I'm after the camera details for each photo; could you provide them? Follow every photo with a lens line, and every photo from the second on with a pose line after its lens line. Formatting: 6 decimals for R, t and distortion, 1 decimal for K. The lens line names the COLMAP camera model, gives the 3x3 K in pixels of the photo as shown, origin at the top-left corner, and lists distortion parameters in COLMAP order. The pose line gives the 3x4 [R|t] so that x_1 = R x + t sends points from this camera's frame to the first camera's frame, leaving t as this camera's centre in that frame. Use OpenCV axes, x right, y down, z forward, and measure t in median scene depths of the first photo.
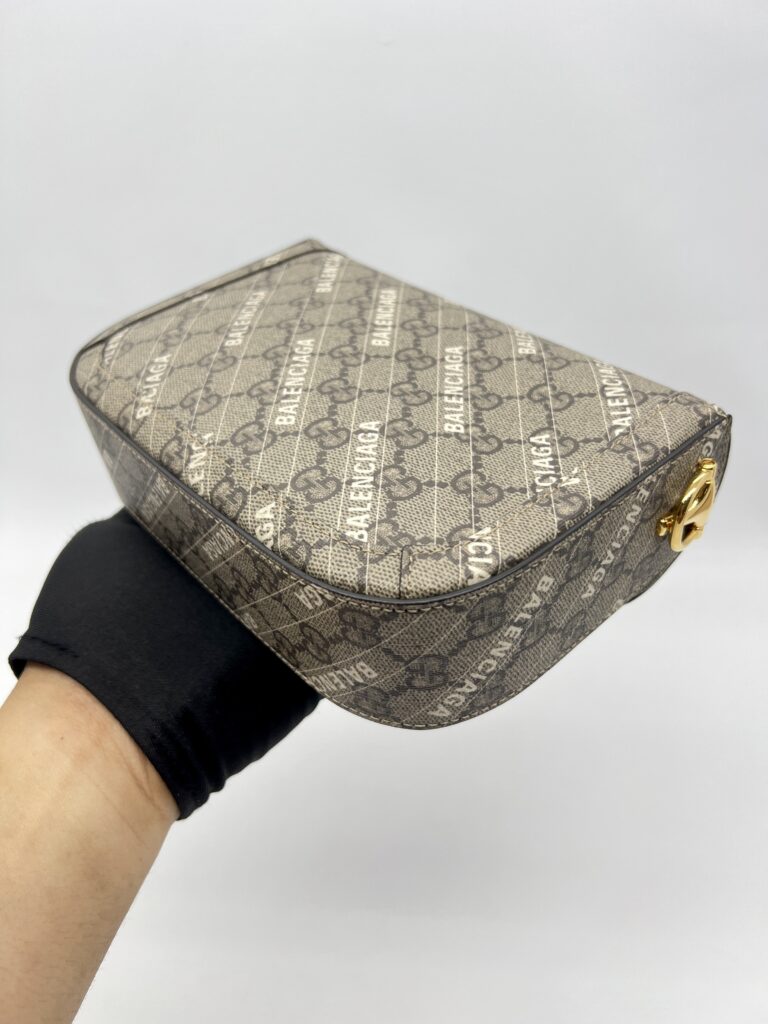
lens RADIAL K [[783.1, 0, 384.0], [0, 783.1, 512.0], [0, 0, 1]] dist [0.105403, -0.002796]
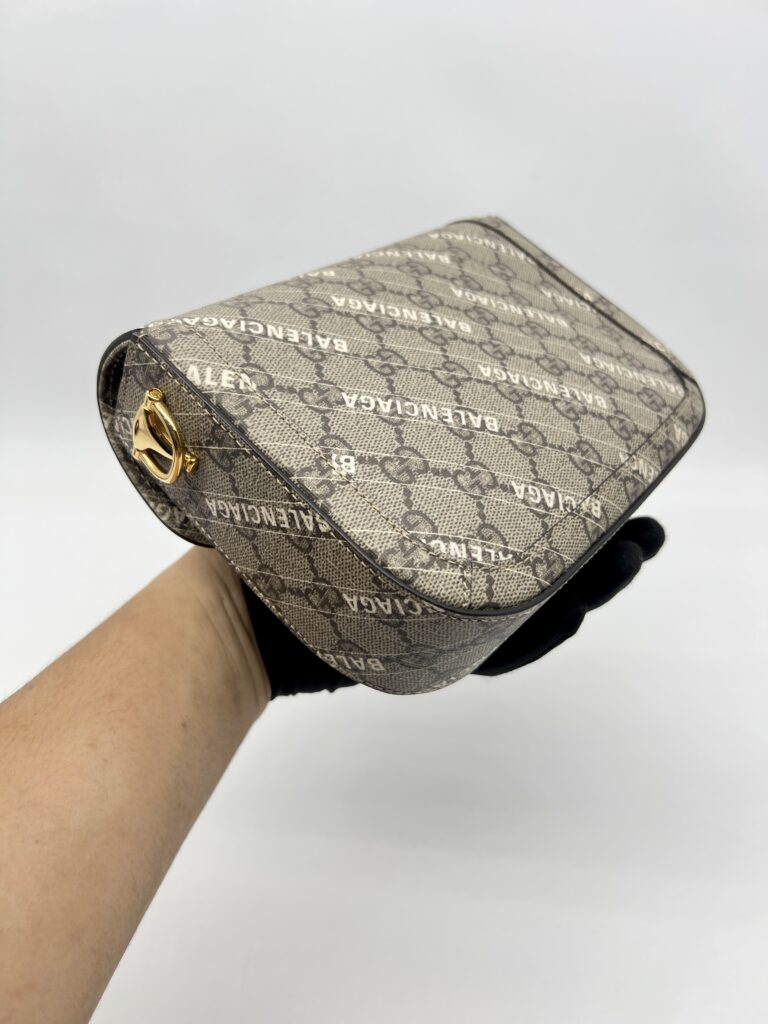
lens RADIAL K [[783.1, 0, 384.0], [0, 783.1, 512.0], [0, 0, 1]] dist [0.105403, -0.002796]
pose [[-0.168088, -0.730334, 0.662086, -0.974999], [0.329554, 0.591366, 0.735990, -0.996911], [-0.929054, 0.341904, 0.141284, 1.186031]]
